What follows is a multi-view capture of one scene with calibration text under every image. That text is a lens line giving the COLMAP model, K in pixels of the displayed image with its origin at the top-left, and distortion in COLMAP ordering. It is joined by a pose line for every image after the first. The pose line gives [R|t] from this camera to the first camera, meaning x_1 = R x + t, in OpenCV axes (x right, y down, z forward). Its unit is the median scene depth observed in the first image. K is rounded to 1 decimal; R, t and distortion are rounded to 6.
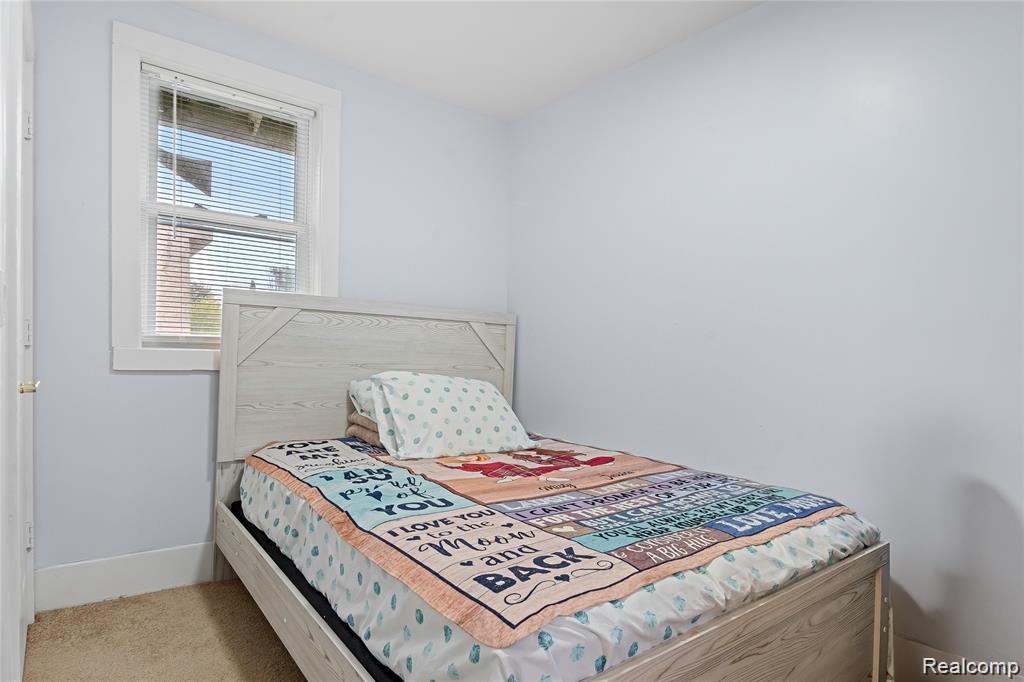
lens RADIAL K [[549.4, 0, 506.1], [0, 549.4, 334.7], [0, 0, 1]] dist [0.006250, -0.007701]
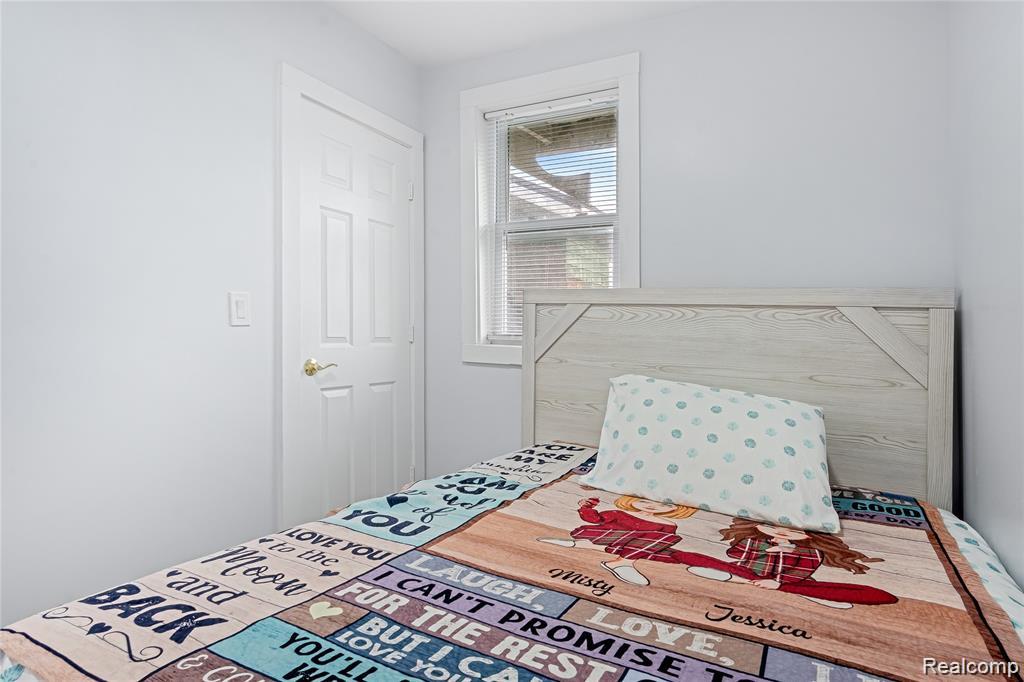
lens RADIAL K [[549.4, 0, 506.1], [0, 549.4, 334.7], [0, 0, 1]] dist [0.006250, -0.007701]
pose [[0.401324, -0.015139, -0.915811, 0.683217], [0.006056, 0.999885, -0.013875, 0.027980], [0.915916, 0.000022, 0.401370, 0.791944]]
